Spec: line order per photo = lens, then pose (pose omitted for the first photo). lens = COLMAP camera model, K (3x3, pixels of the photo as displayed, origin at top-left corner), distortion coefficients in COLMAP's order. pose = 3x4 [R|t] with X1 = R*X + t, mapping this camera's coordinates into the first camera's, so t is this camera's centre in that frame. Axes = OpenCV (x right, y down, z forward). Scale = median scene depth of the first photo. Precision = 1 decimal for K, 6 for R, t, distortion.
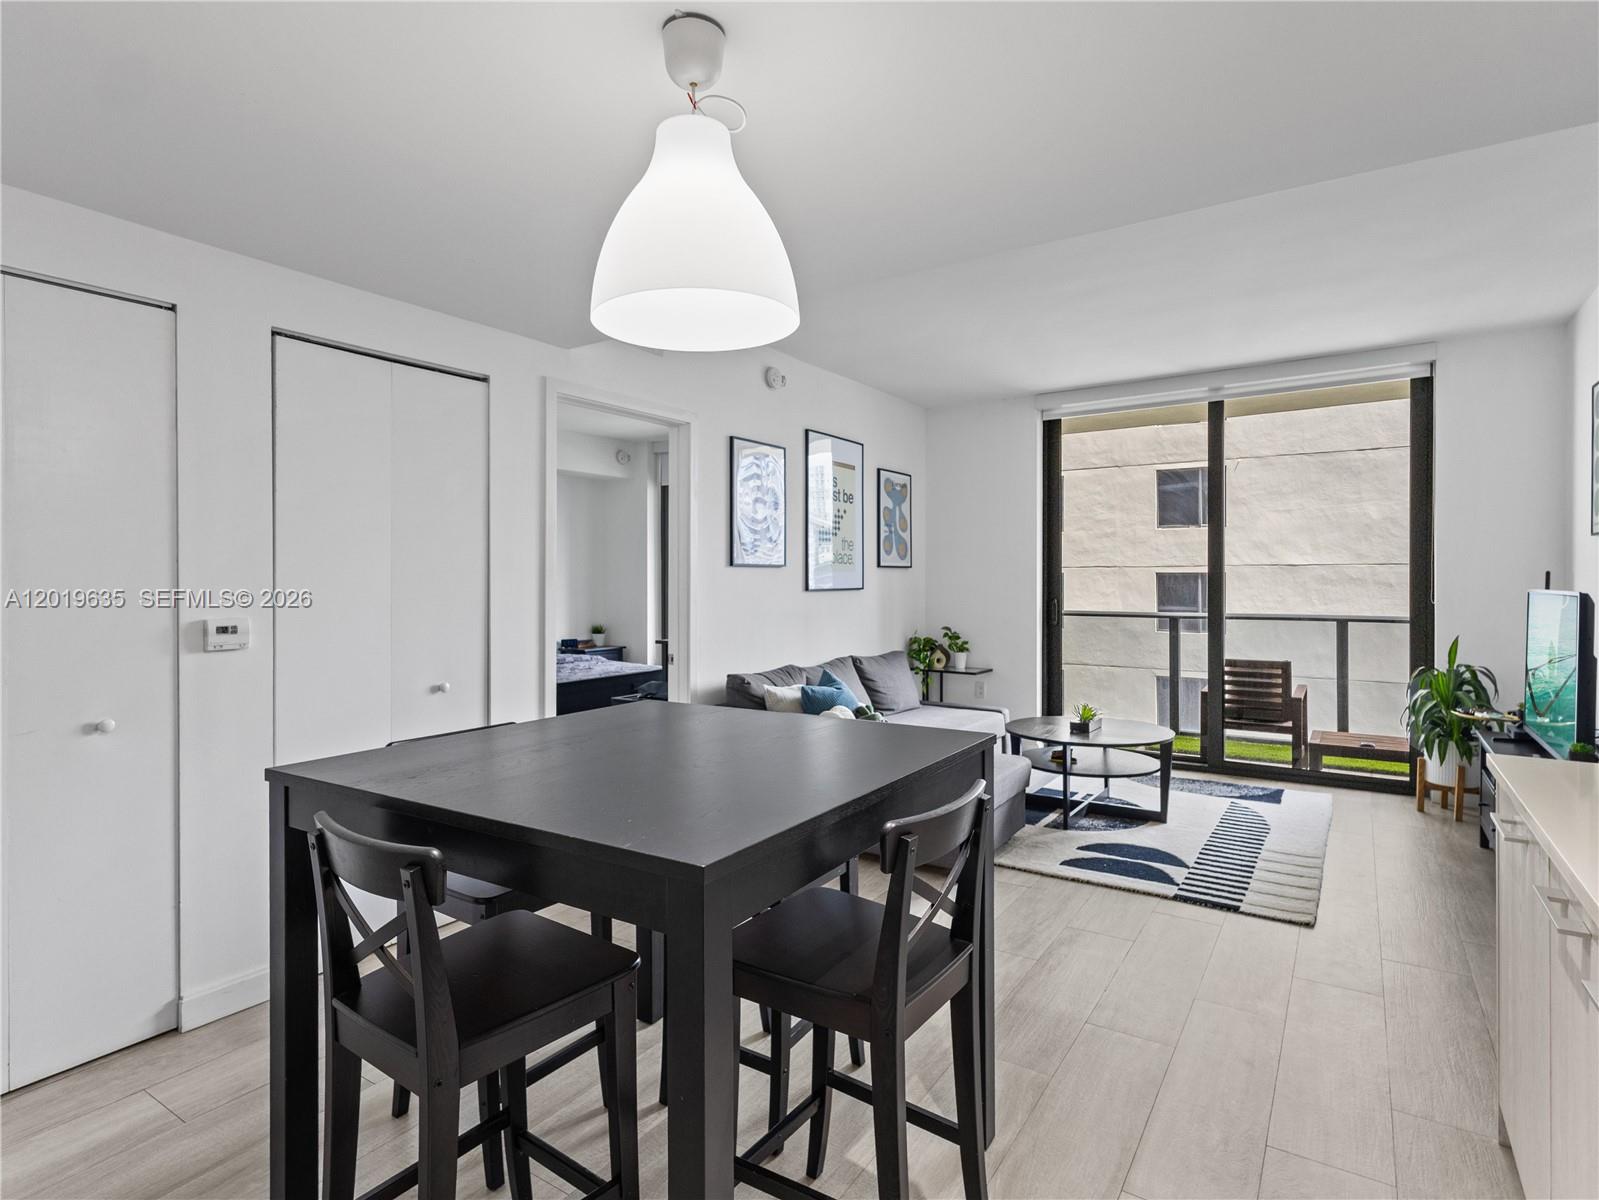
lens RADIAL K [[848.7, 0, 795.4], [0, 848.7, 585.1], [0, 0, 1]] dist [-0.001064, 0.002735]
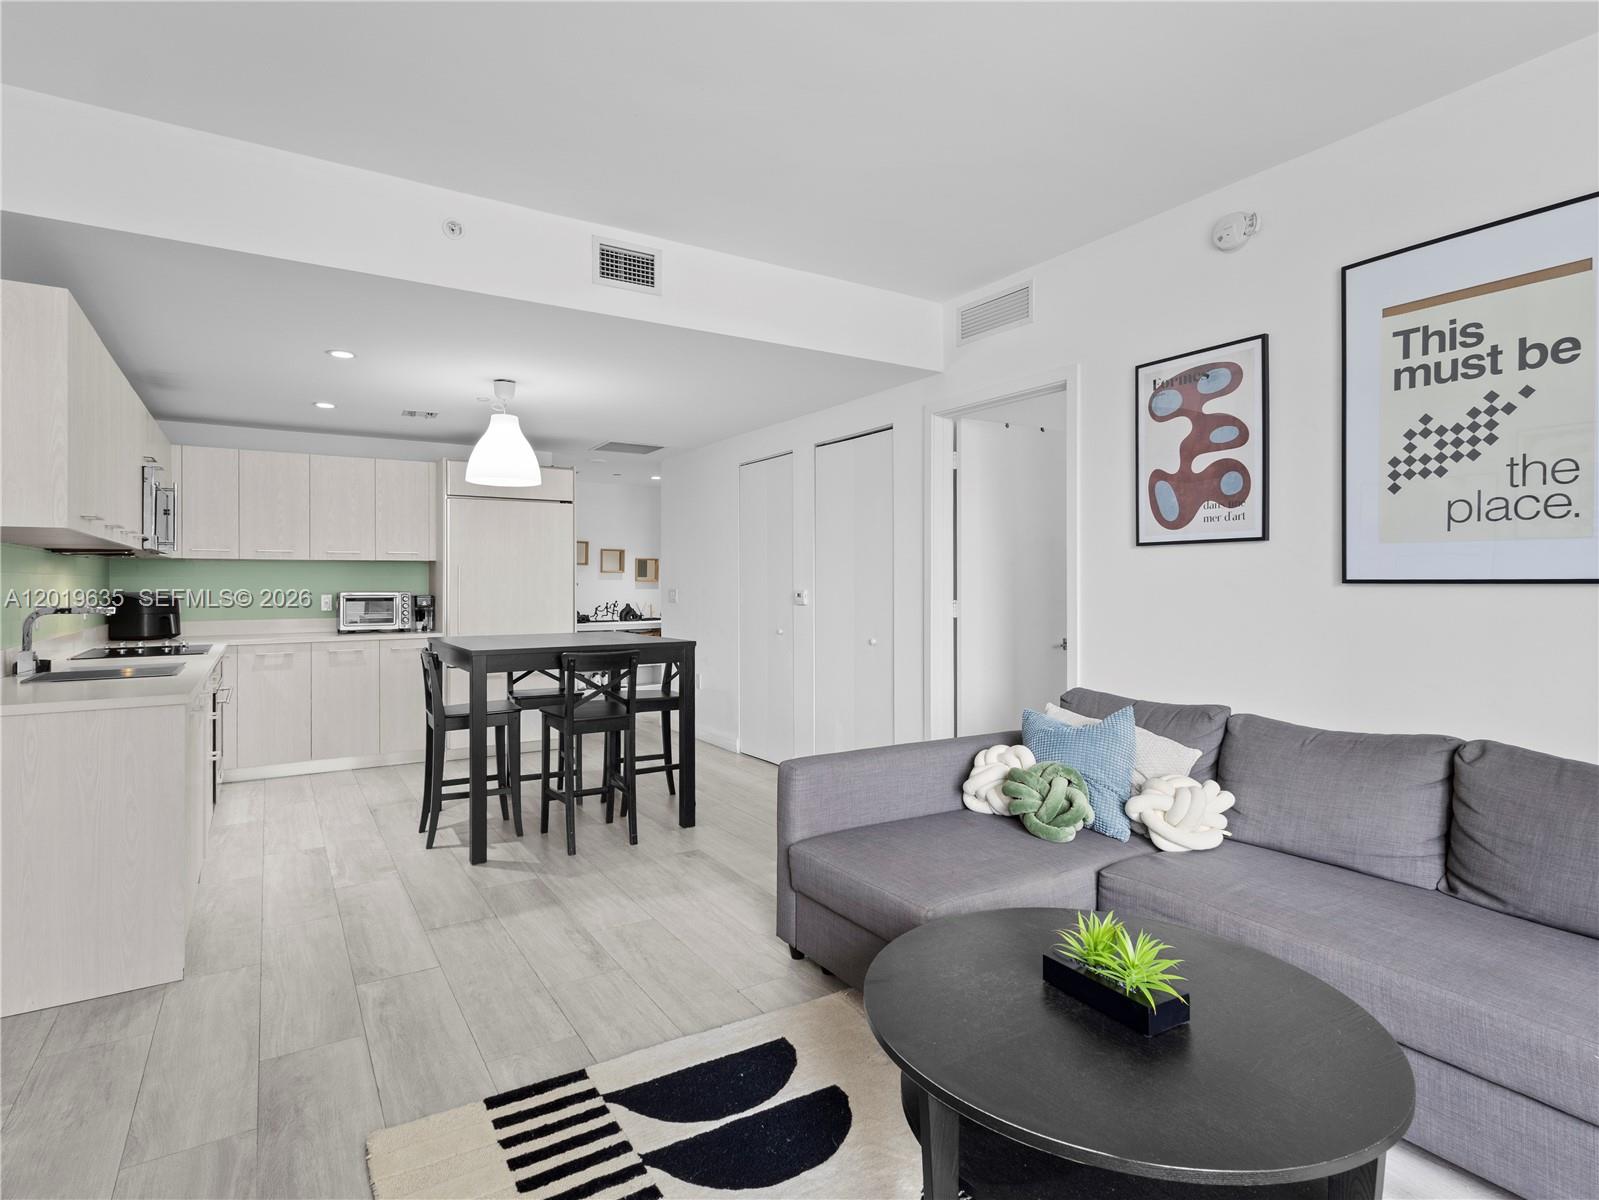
lens RADIAL K [[848.7, 0, 802.9], [0, 848.7, 579.5], [0, 0, 1]] dist [-0.001064, 0.002735]
pose [[-0.407531, -0.004232, -0.913182, 0.837453], [-0.006984, 0.999974, -0.001517, 0.010419], [0.913165, 0.005760, -0.407550, 1.236167]]
